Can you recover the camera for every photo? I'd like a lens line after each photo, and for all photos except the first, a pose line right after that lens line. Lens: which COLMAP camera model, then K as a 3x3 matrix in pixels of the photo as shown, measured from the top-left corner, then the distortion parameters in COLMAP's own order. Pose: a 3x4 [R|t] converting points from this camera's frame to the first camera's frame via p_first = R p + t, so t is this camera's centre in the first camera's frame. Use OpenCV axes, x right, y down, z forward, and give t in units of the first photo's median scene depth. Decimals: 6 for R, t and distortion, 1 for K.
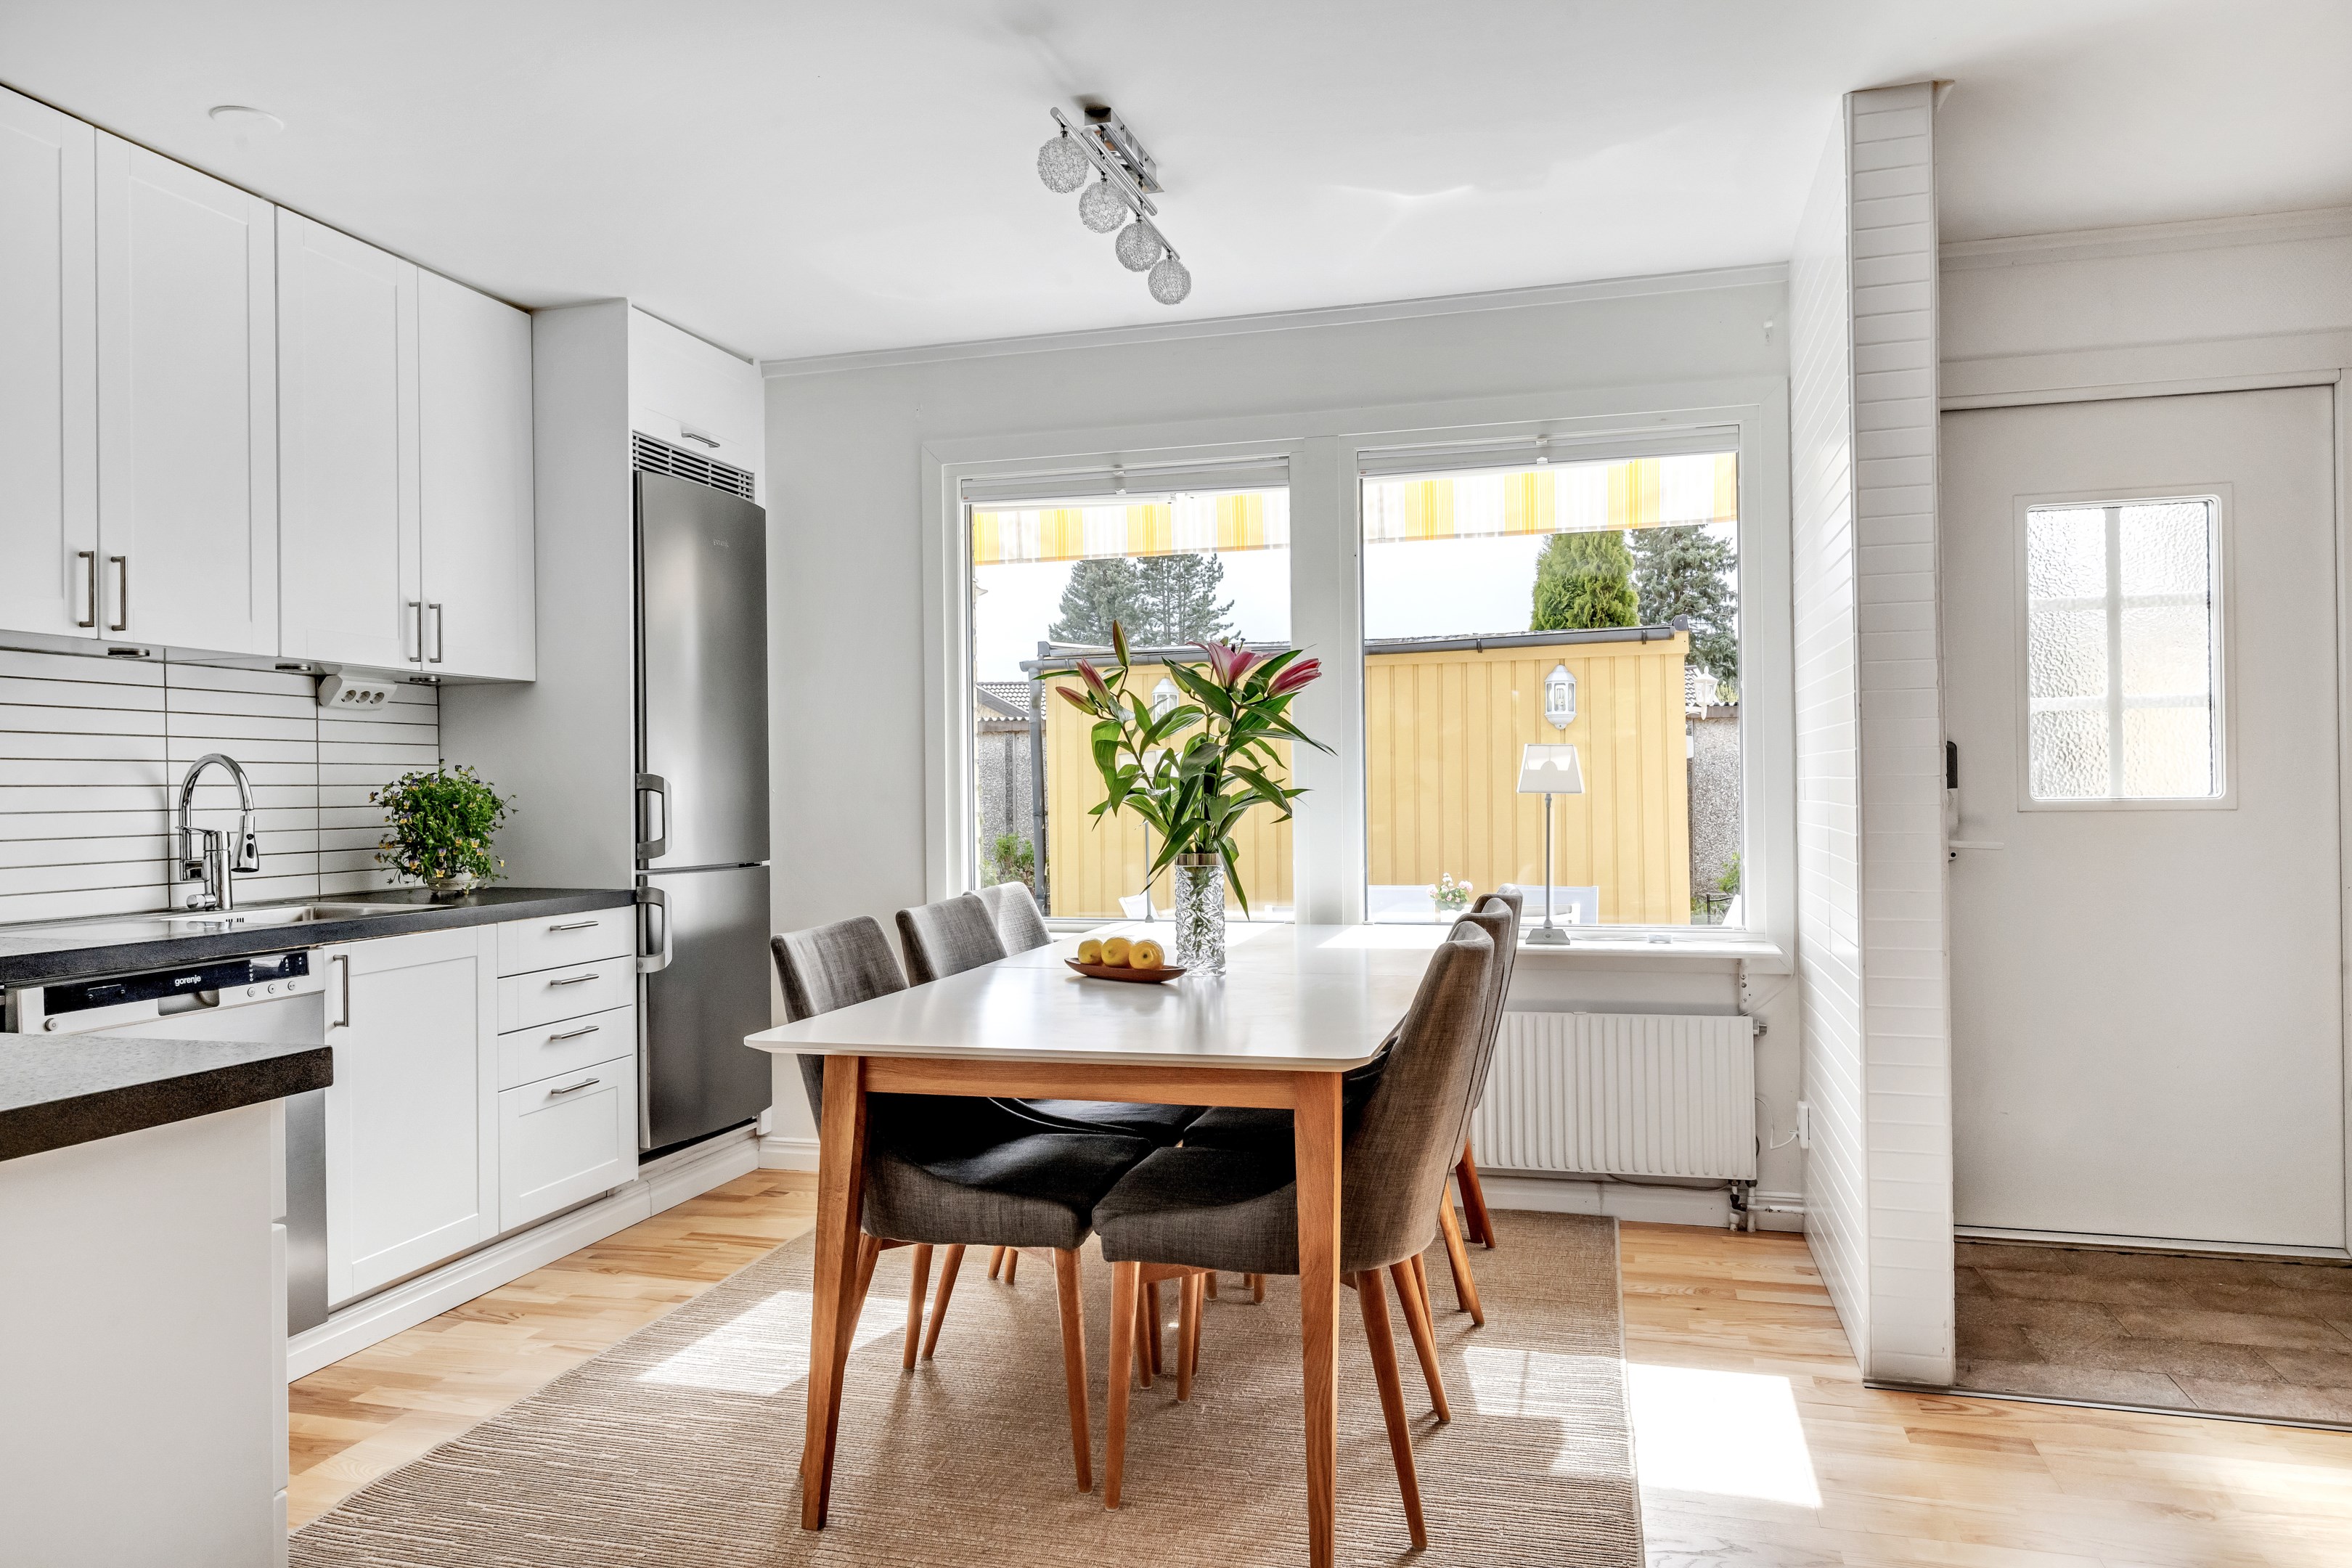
lens RADIAL K [[1552.7, 0, 1176.0], [0, 1552.7, 784.0], [0, 0, 1]] dist [0.000480, 0.001440]
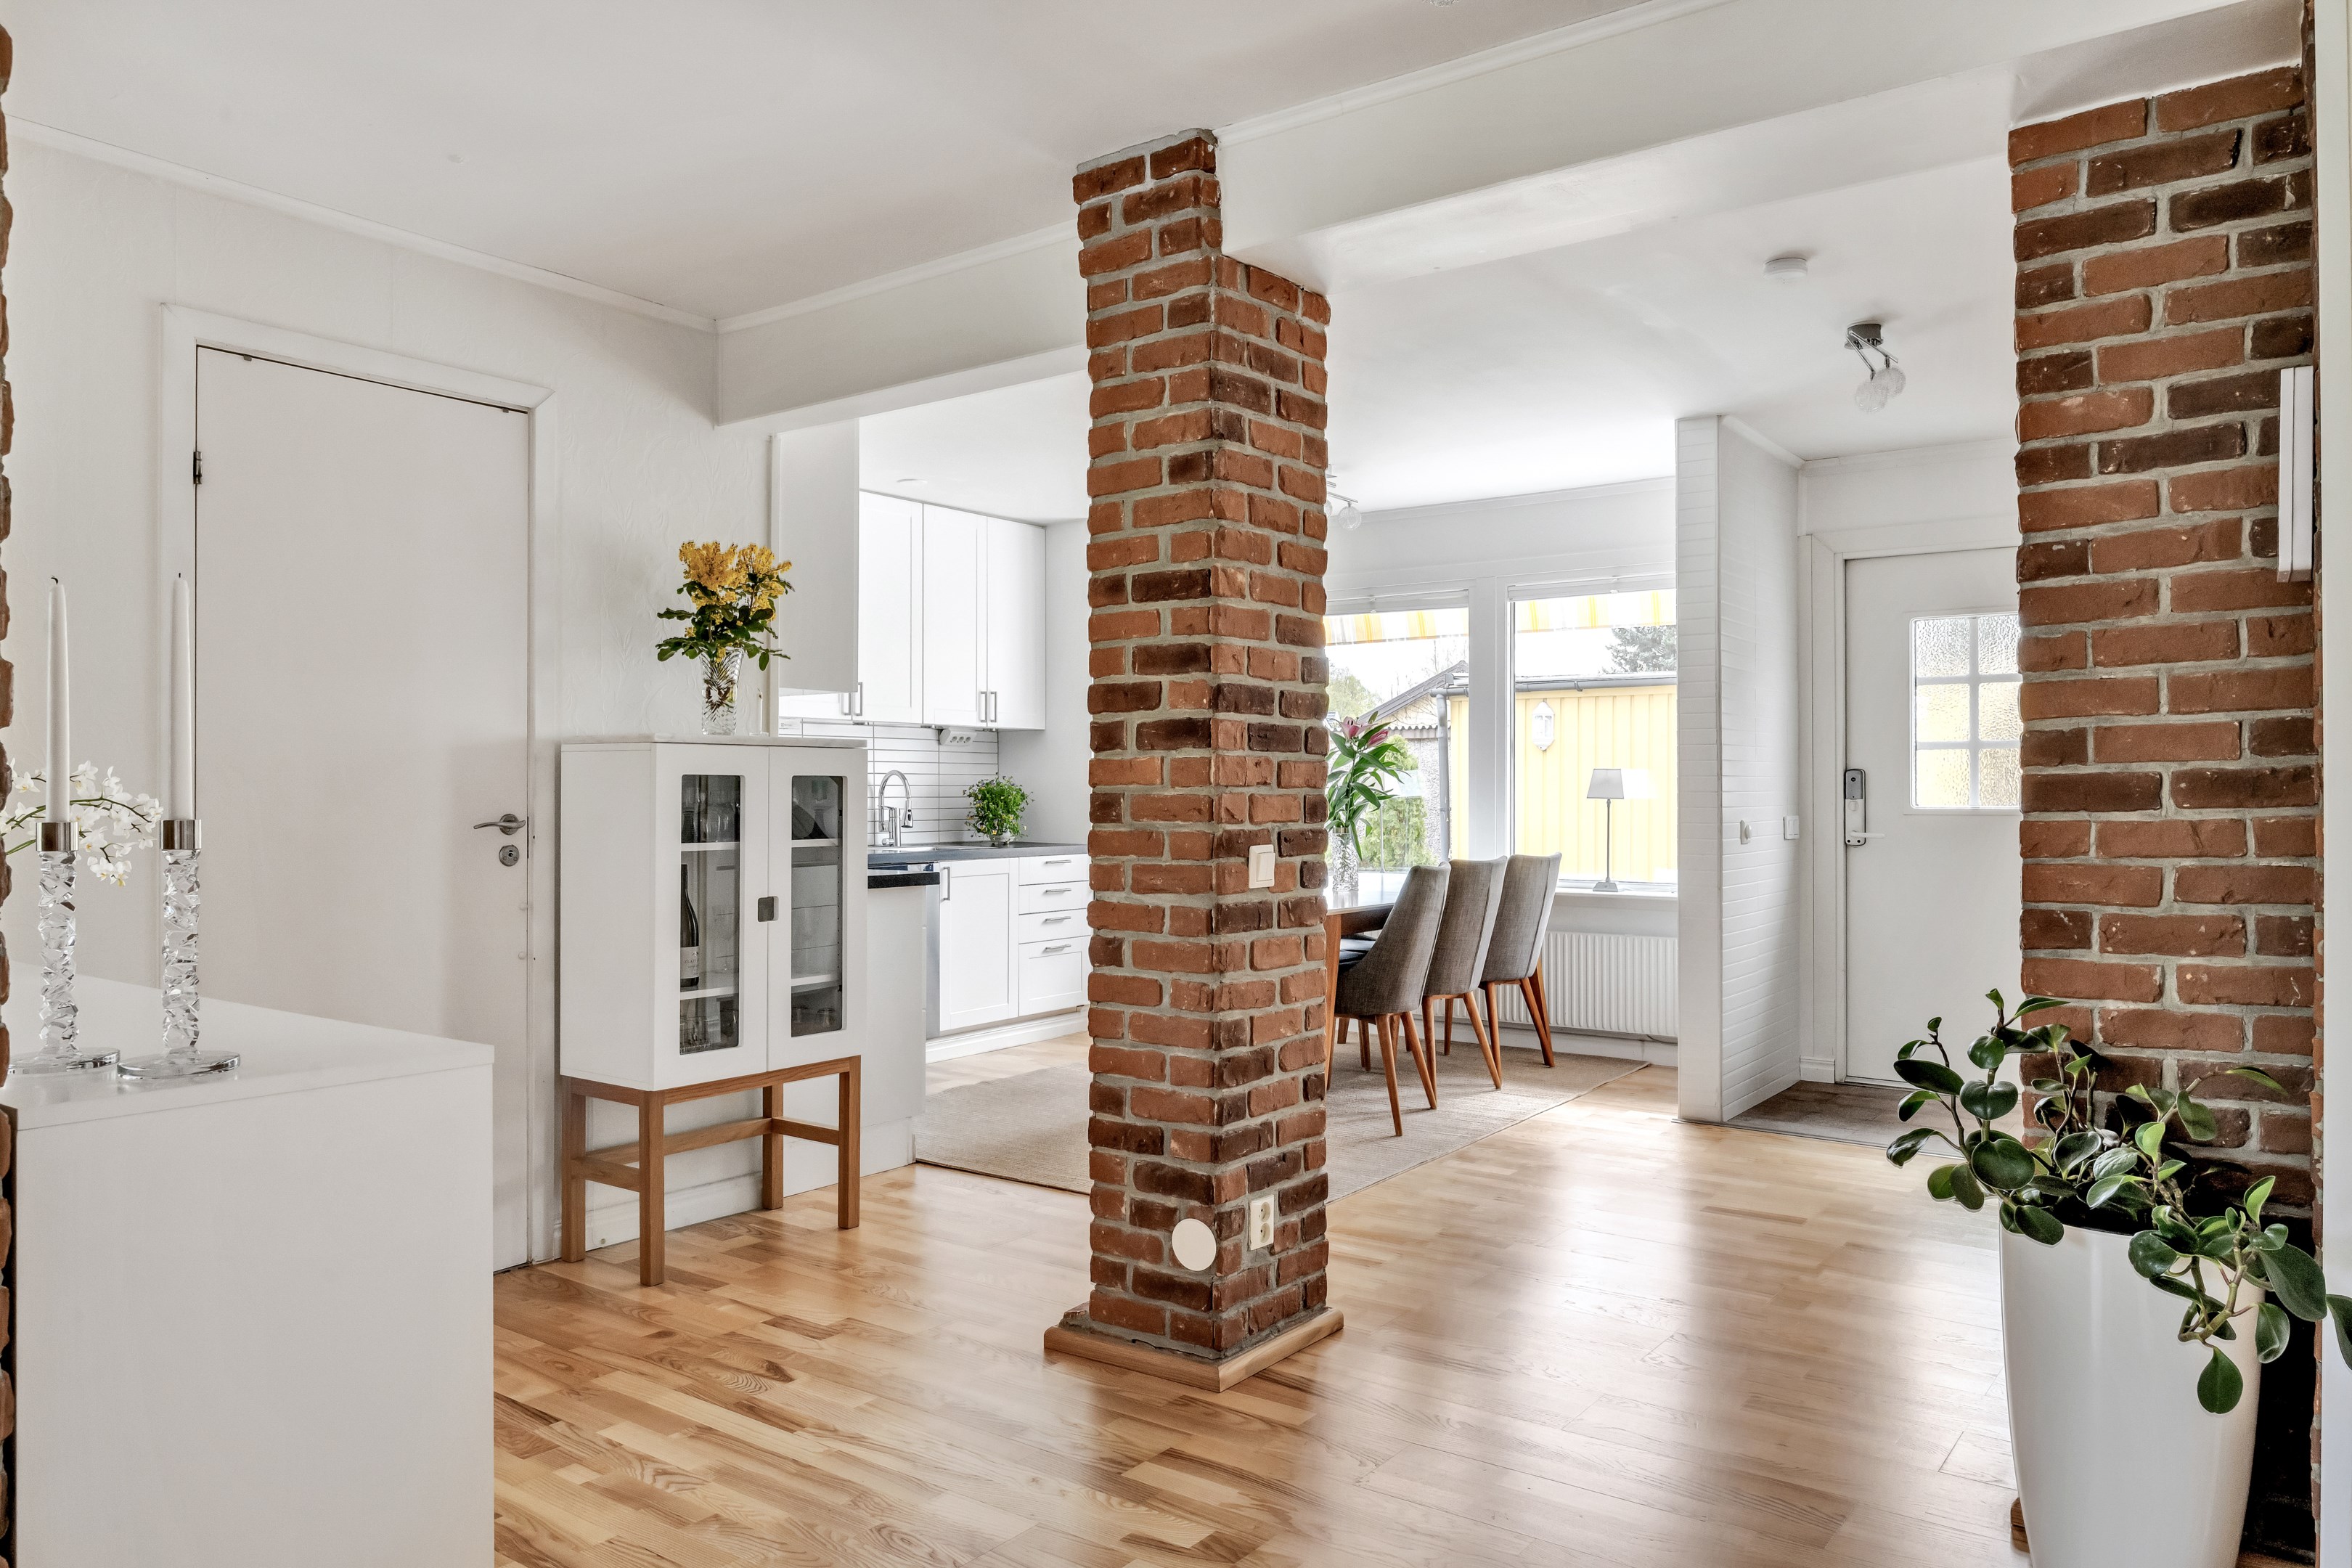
lens RADIAL K [[1587.1, 0, 1176.0], [0, 1587.1, 784.0], [0, 0, 1]] dist [-0.000895, 0.002102]
pose [[0.935504, 0.010377, -0.353163, 0.424609], [-0.009452, 0.999946, 0.004344, -0.012739], [0.353189, -0.000726, 0.935552, -0.750365]]
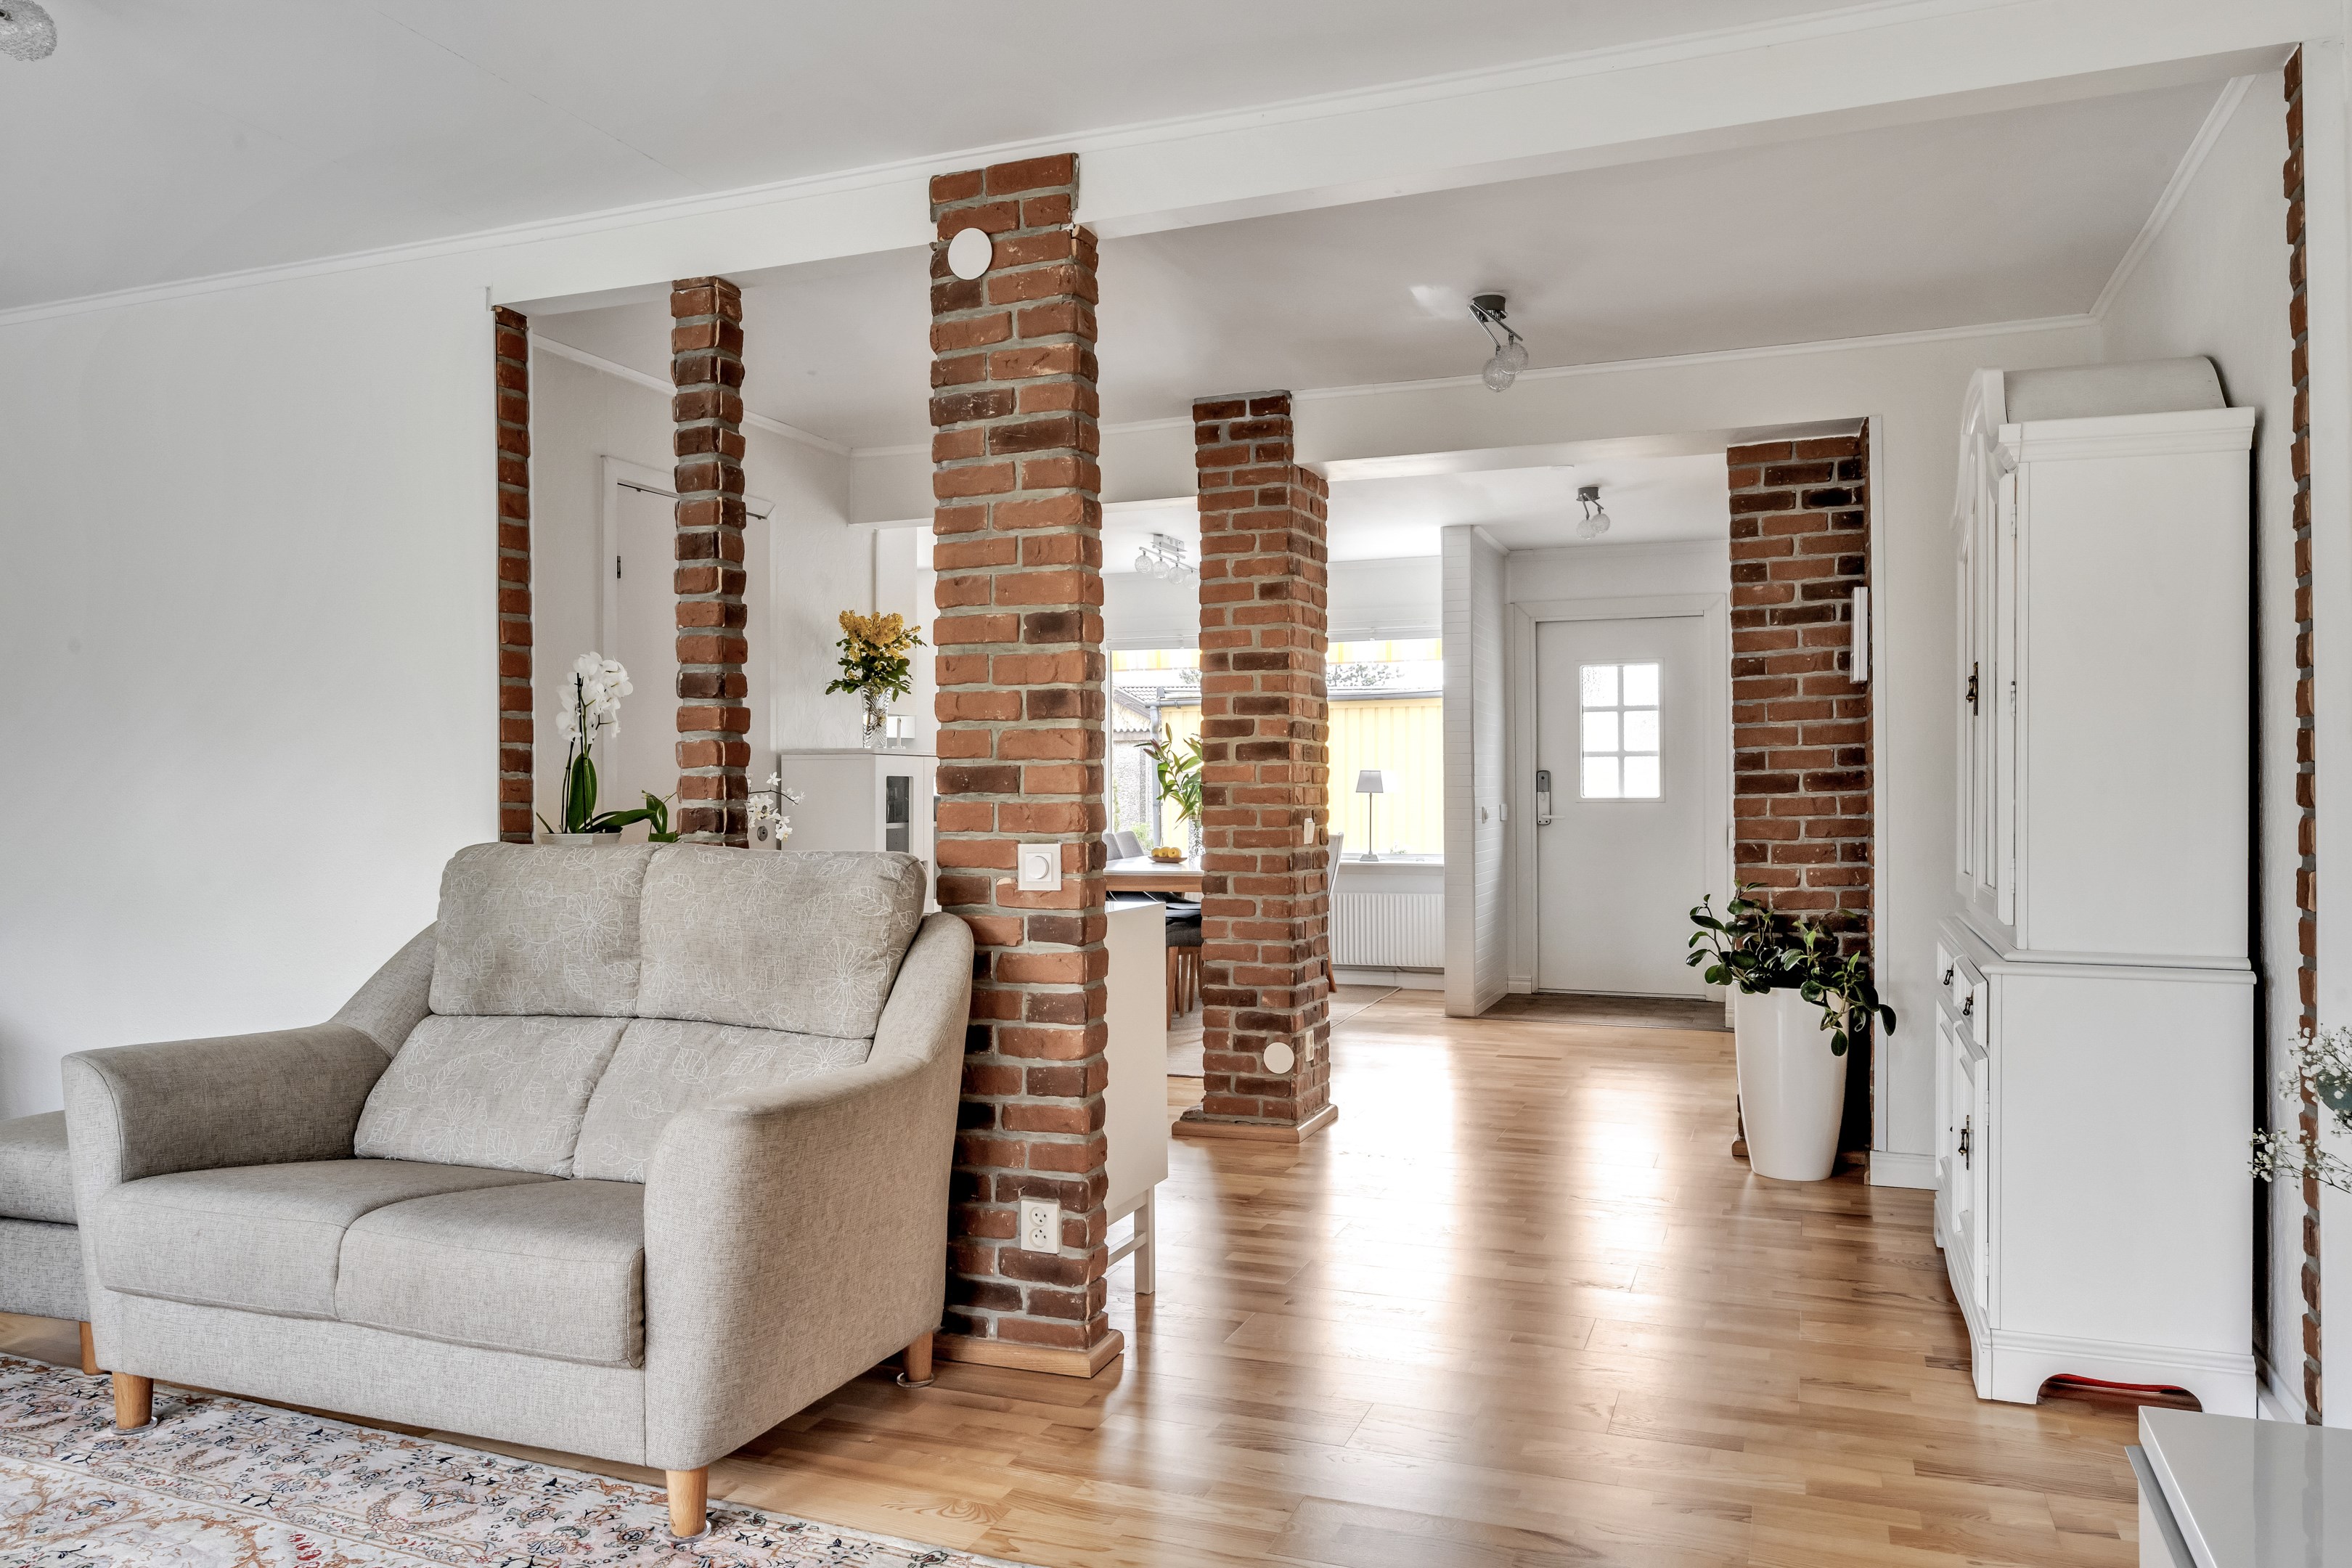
lens RADIAL K [[1631.9, 0, 1176.0], [0, 1631.9, 784.0], [0, 0, 1]] dist [-0.006187, 0.004222]
pose [[0.996156, 0.007441, -0.087284, 0.177241], [-0.007308, 0.999972, 0.001839, -0.008768], [0.087295, -0.001194, 0.996182, -1.390200]]
